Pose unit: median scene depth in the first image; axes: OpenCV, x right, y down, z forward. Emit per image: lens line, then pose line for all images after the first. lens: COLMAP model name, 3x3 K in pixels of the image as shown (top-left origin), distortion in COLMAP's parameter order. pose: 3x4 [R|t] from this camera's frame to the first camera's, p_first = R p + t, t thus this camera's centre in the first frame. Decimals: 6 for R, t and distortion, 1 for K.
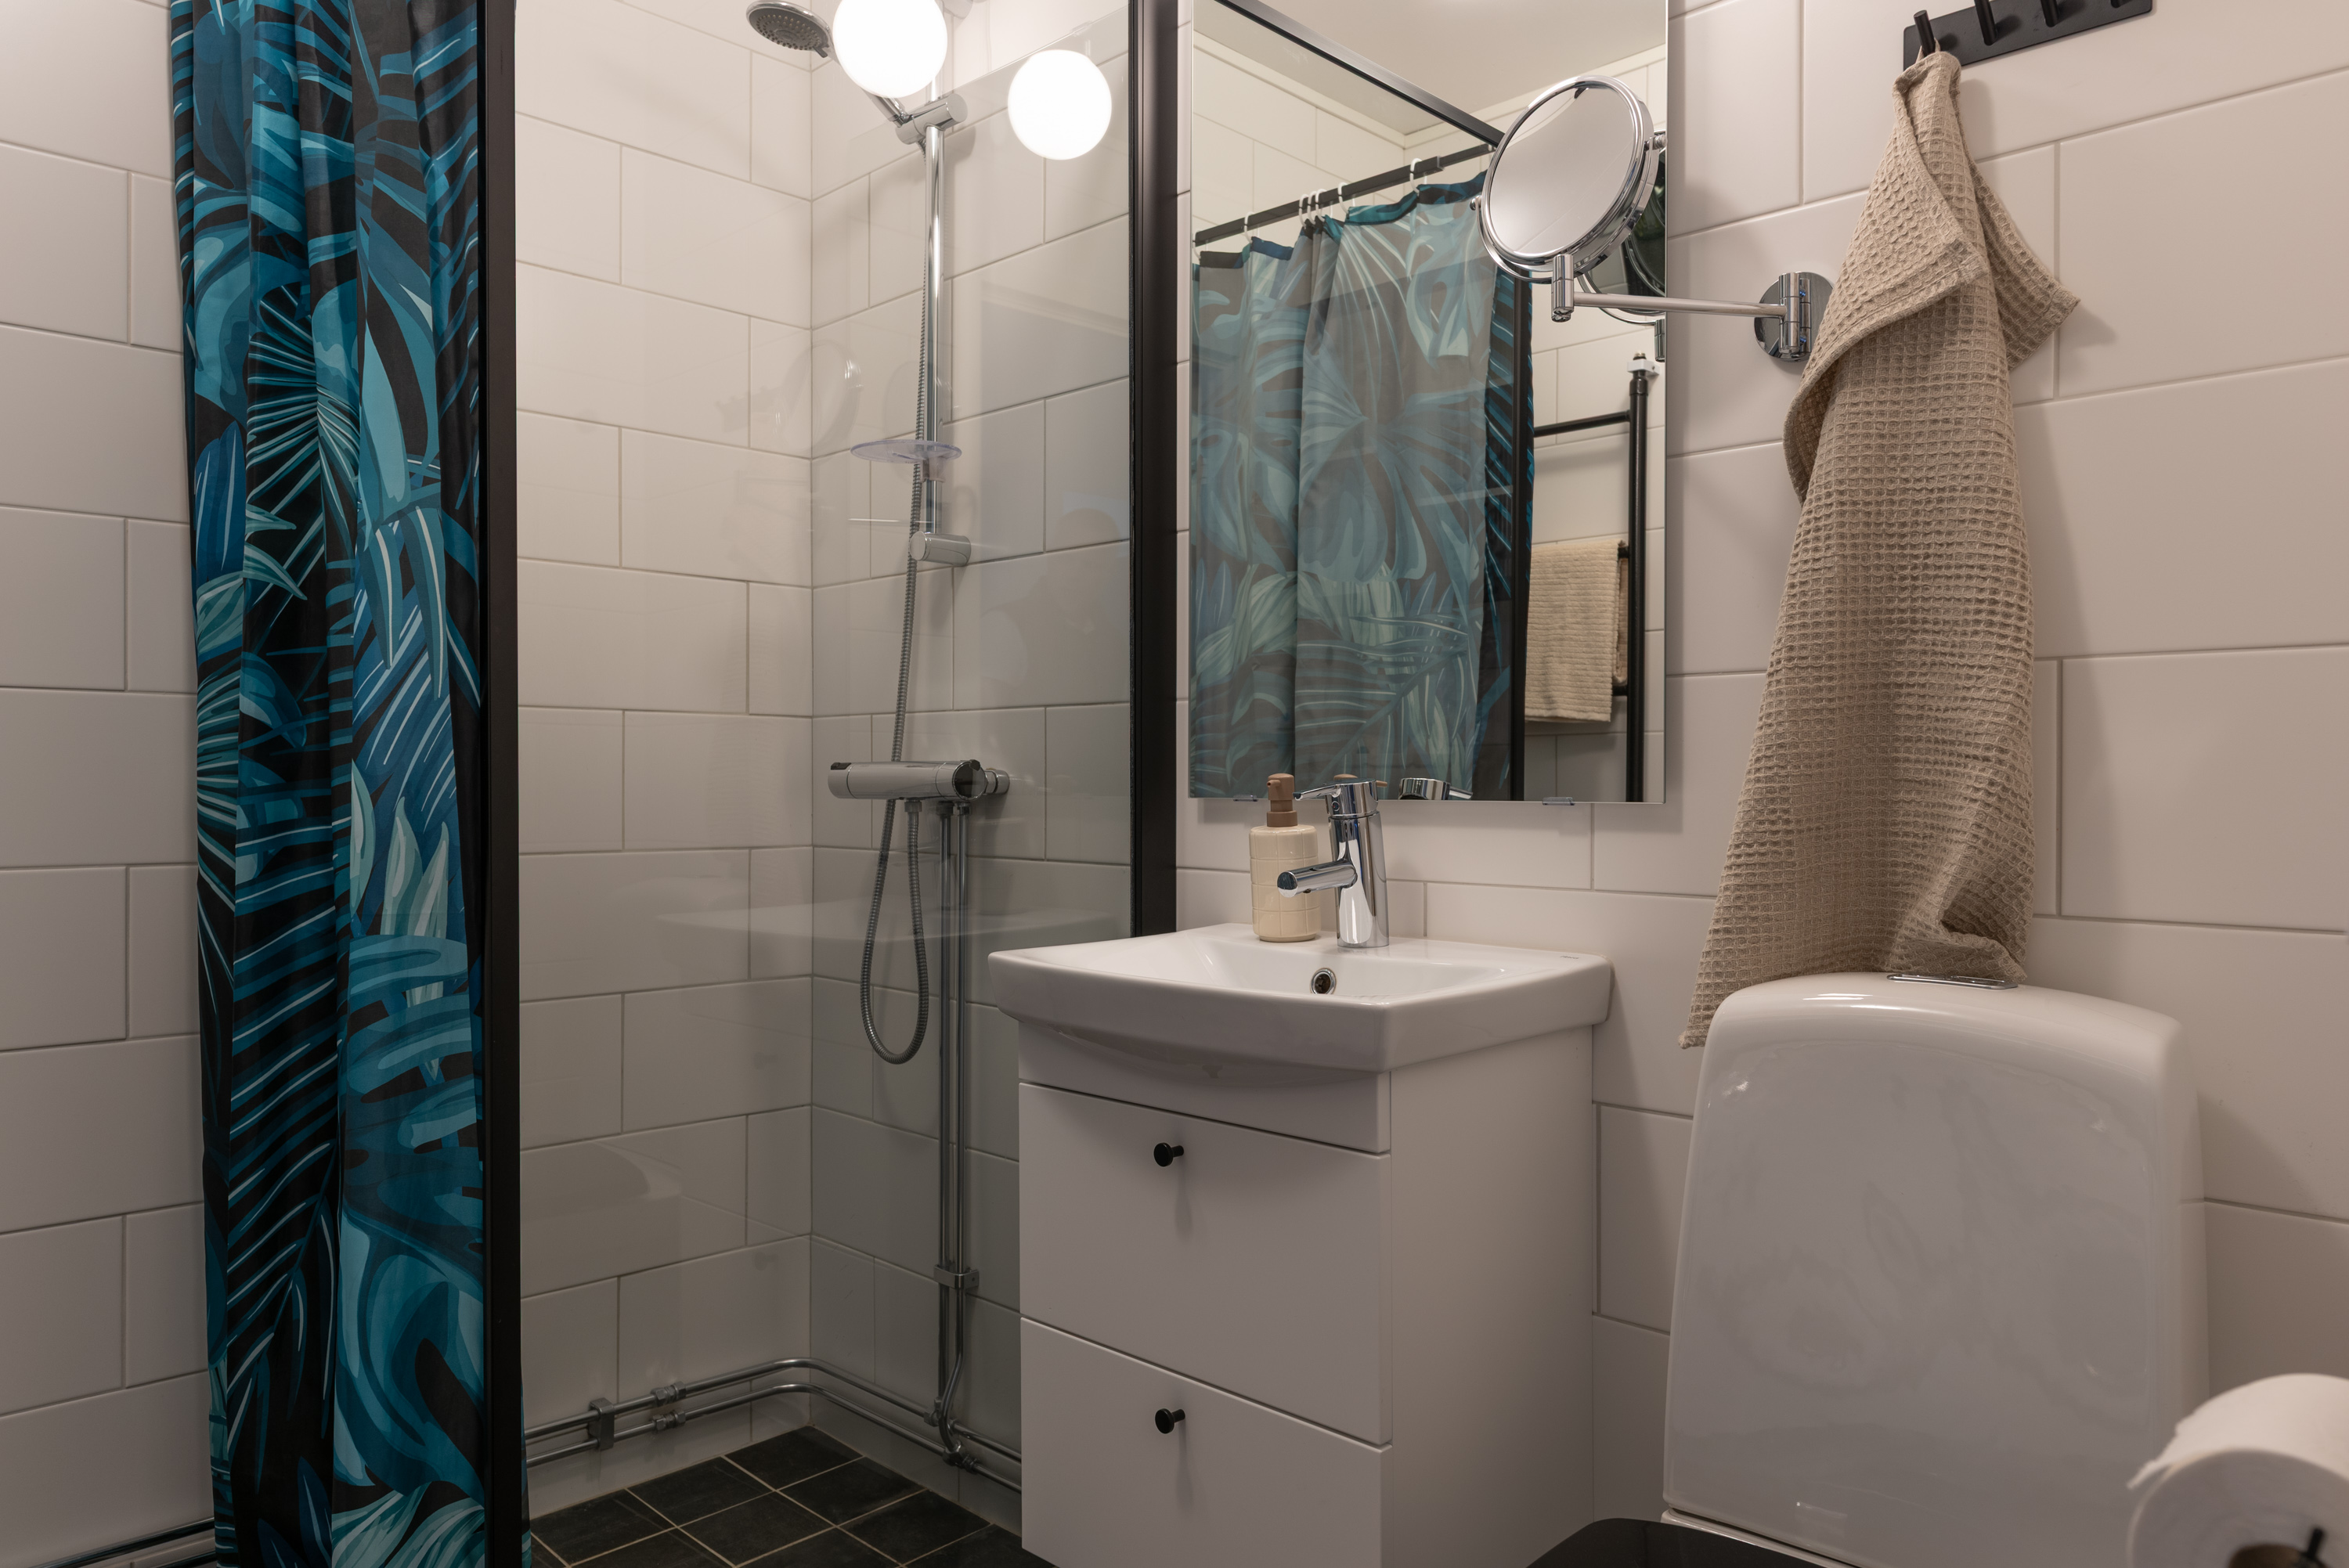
lens RADIAL K [[1613.3, 0, 1169.7], [0, 1613.3, 774.6], [0, 0, 1]] dist [0.007305, -0.003020]
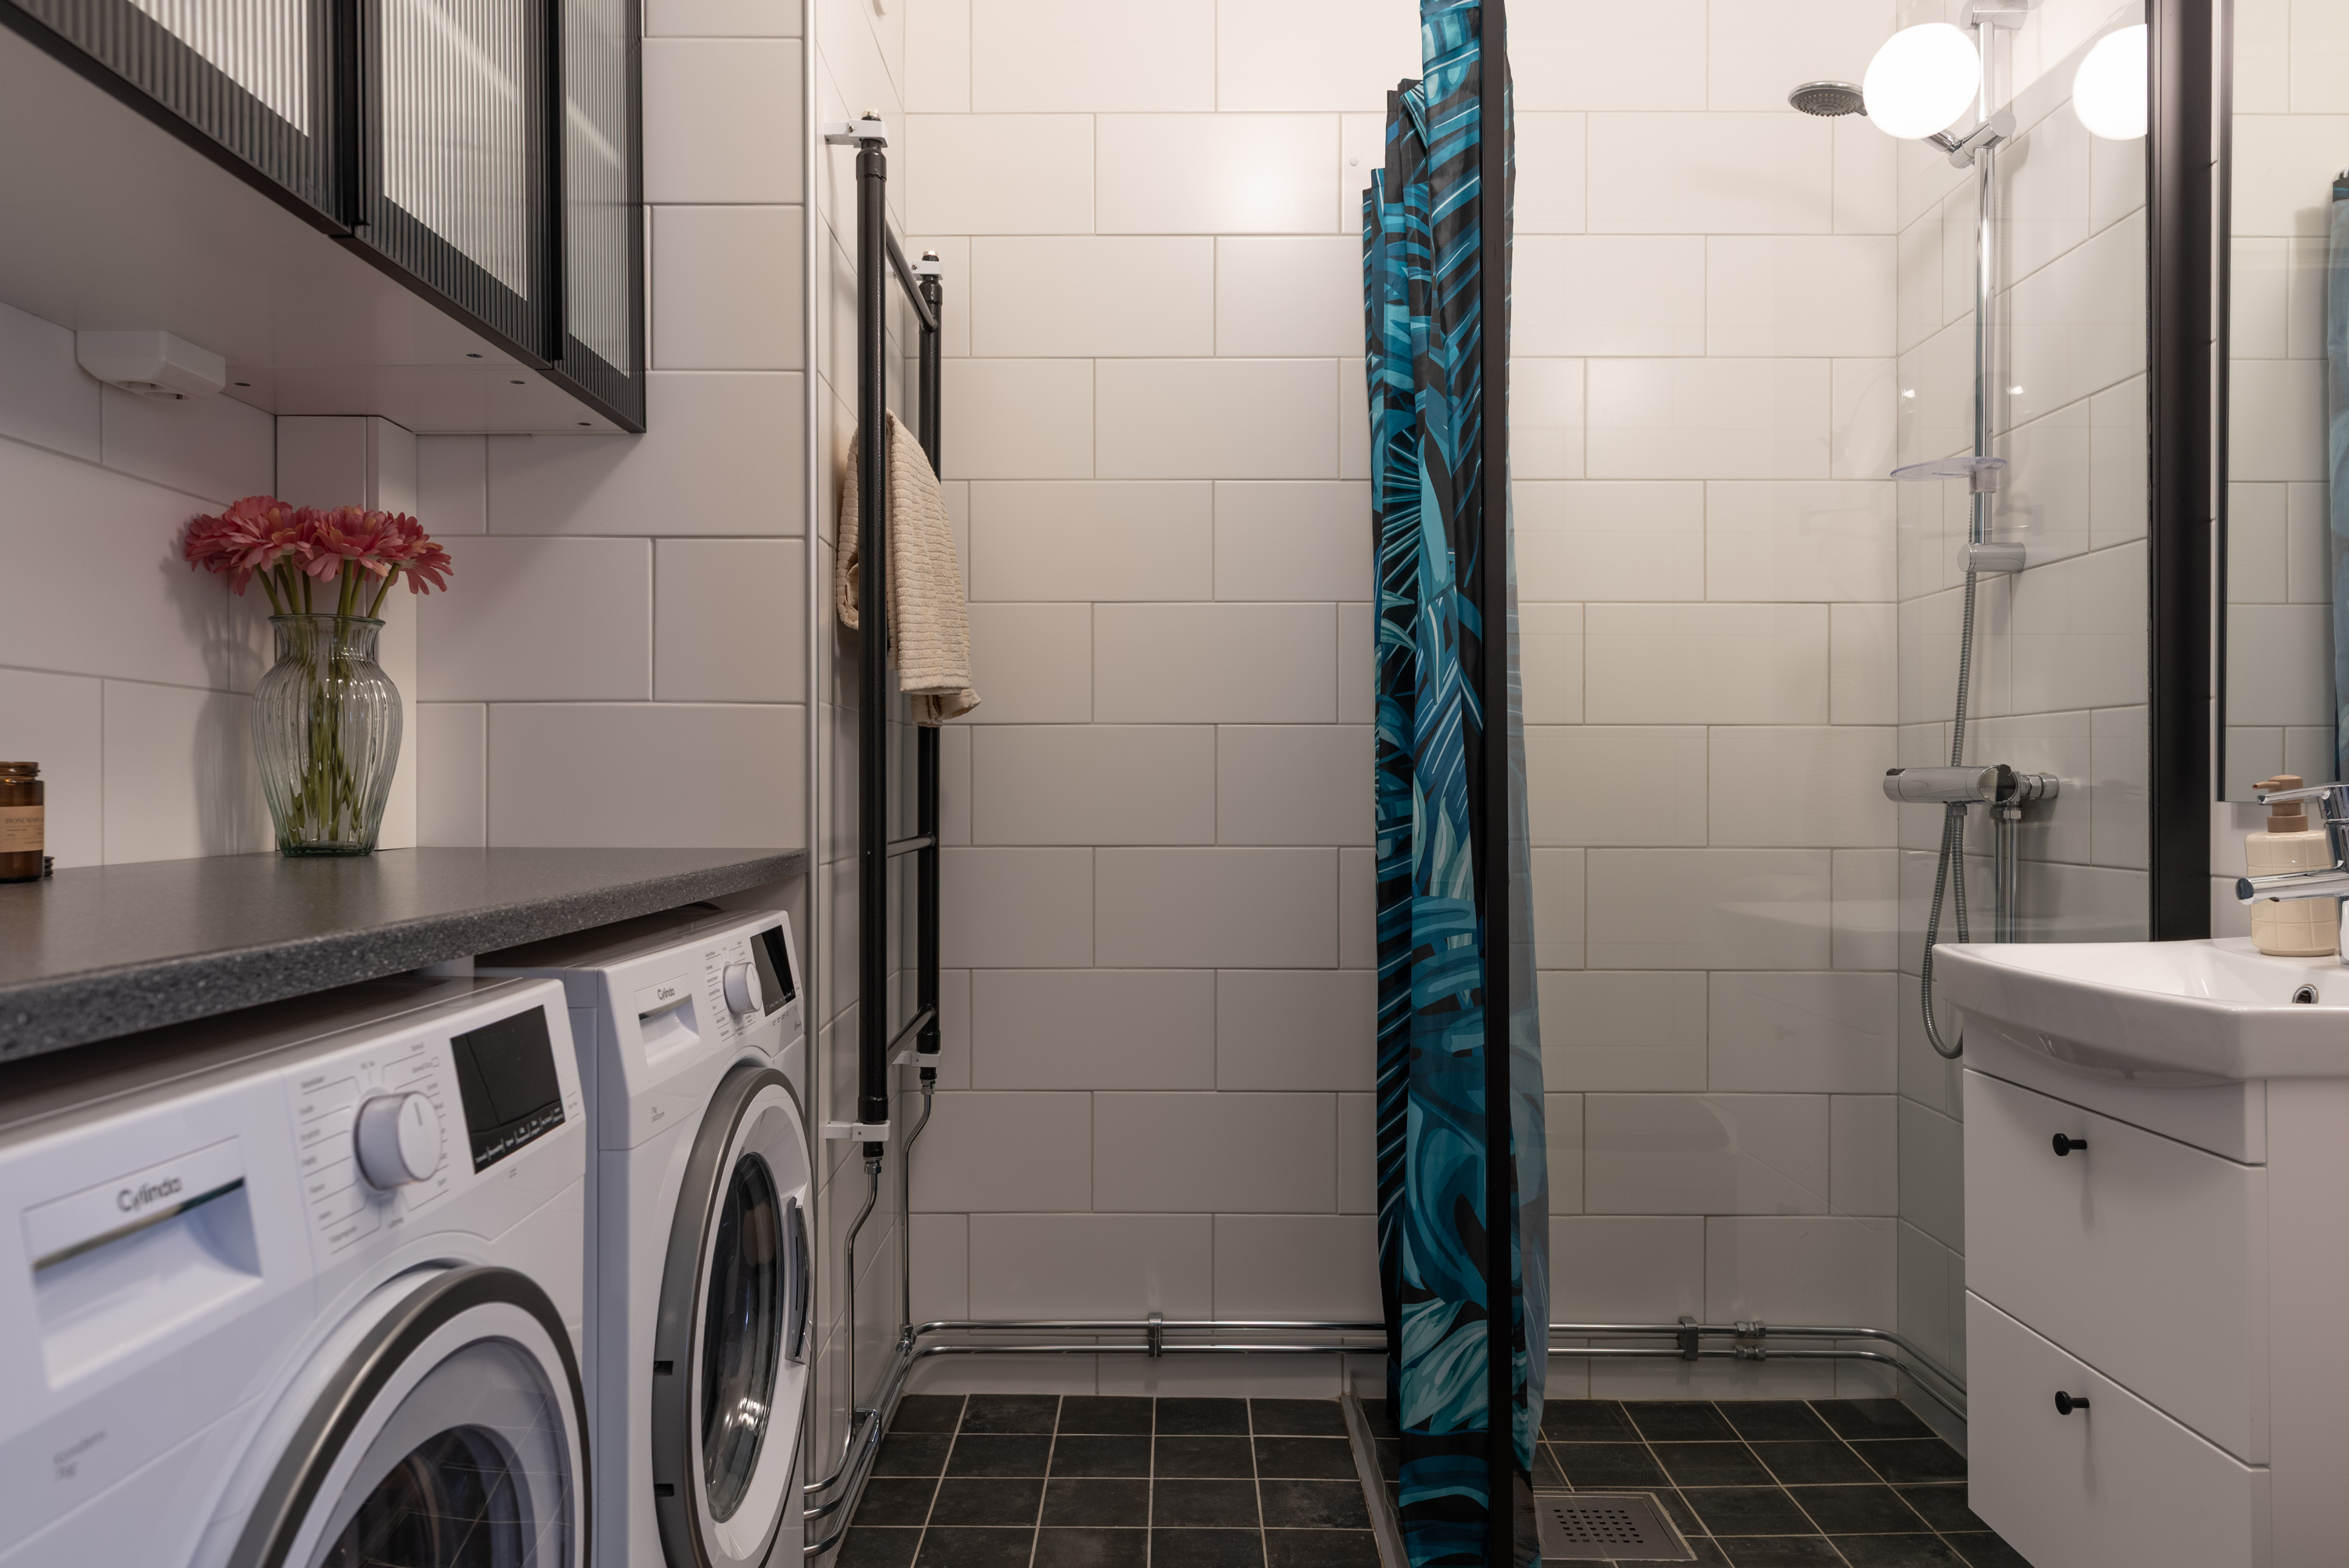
lens RADIAL K [[1613.3, 0, 1169.7], [0, 1613.3, 774.6], [0, 0, 1]] dist [0.007305, -0.003020]
pose [[0.704111, -0.008485, -0.710040, 0.292284], [0.004052, 0.999960, -0.007931, 0.004046], [0.710079, 0.002707, 0.704117, -0.118059]]
